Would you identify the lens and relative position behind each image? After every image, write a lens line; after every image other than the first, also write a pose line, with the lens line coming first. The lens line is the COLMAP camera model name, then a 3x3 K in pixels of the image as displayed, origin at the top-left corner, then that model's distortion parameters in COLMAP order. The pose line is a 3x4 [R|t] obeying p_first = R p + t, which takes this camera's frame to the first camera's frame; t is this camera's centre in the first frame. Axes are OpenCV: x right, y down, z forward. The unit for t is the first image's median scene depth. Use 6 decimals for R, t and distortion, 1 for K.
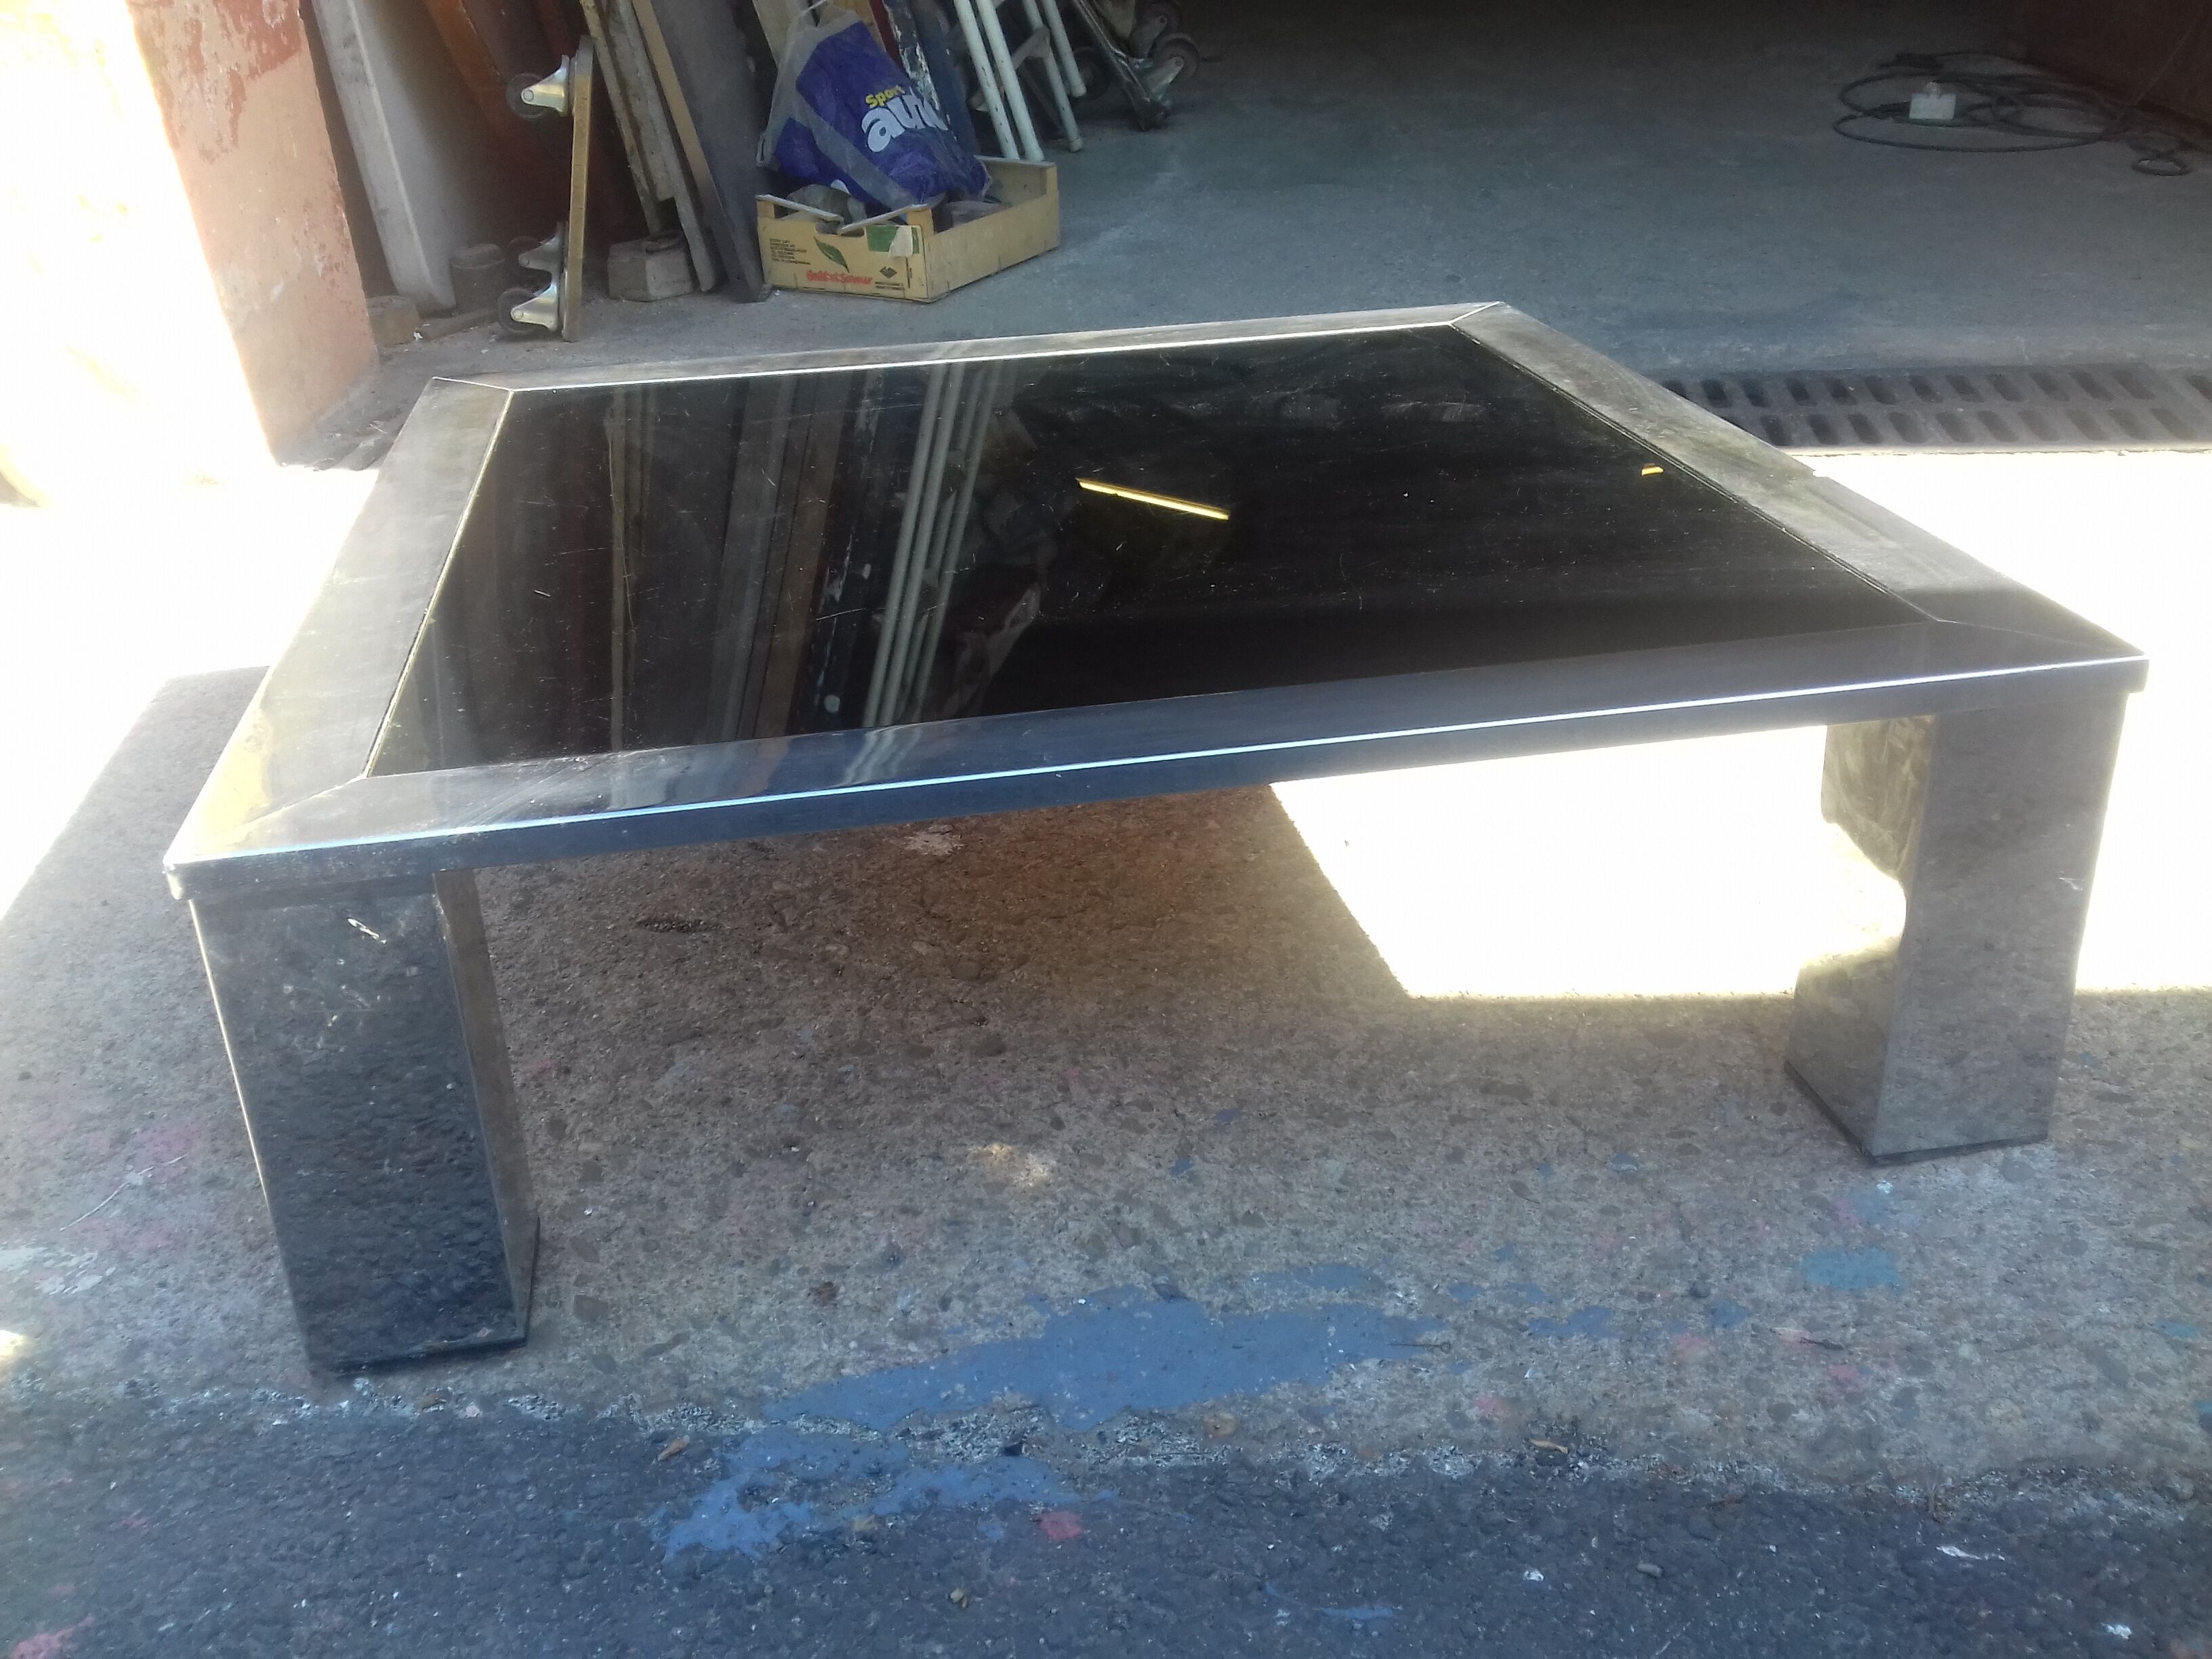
lens RADIAL K [[2054.6, 0, 1100.8], [0, 2054.6, 815.7], [0, 0, 1]] dist [0.086255, -0.179233]
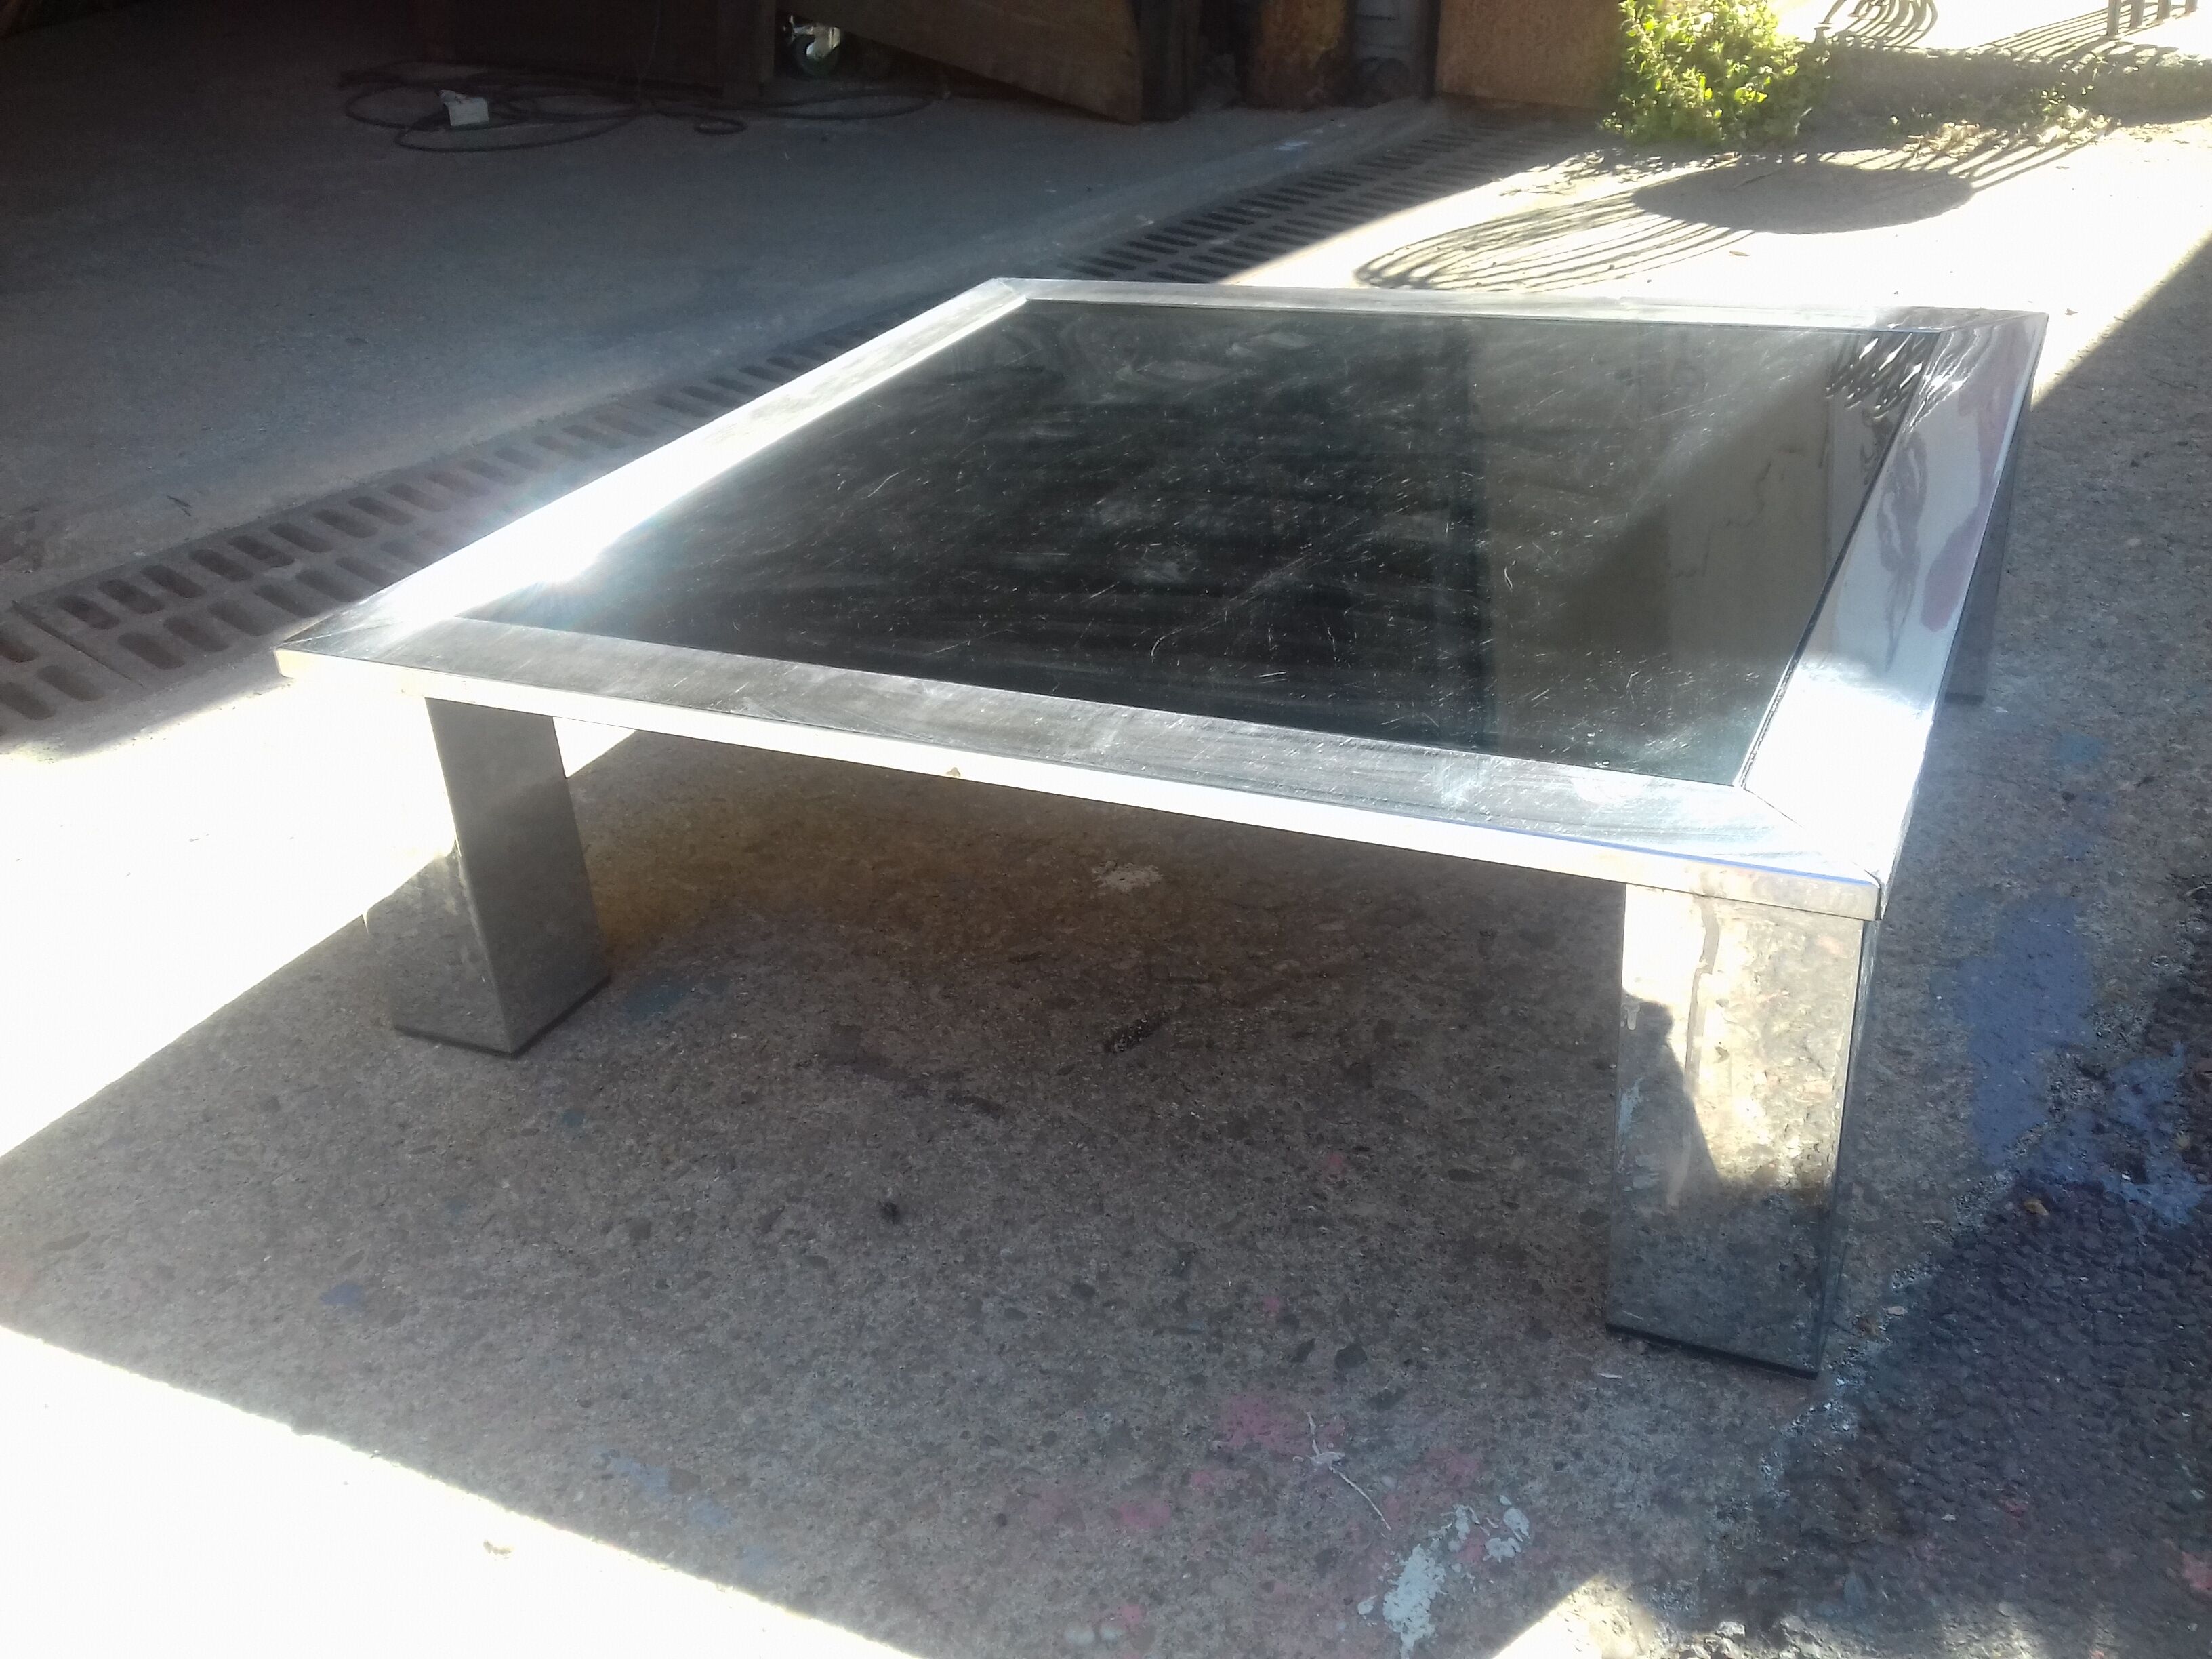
lens RADIAL K [[2054.6, 0, 1100.8], [0, 2054.6, 815.7], [0, 0, 1]] dist [0.086255, -0.179233]
pose [[0.575639, -0.384240, 0.721803, -0.791209], [0.392001, 0.904347, 0.168792, -0.185431], [-0.717618, 0.185784, 0.671200, 0.345996]]
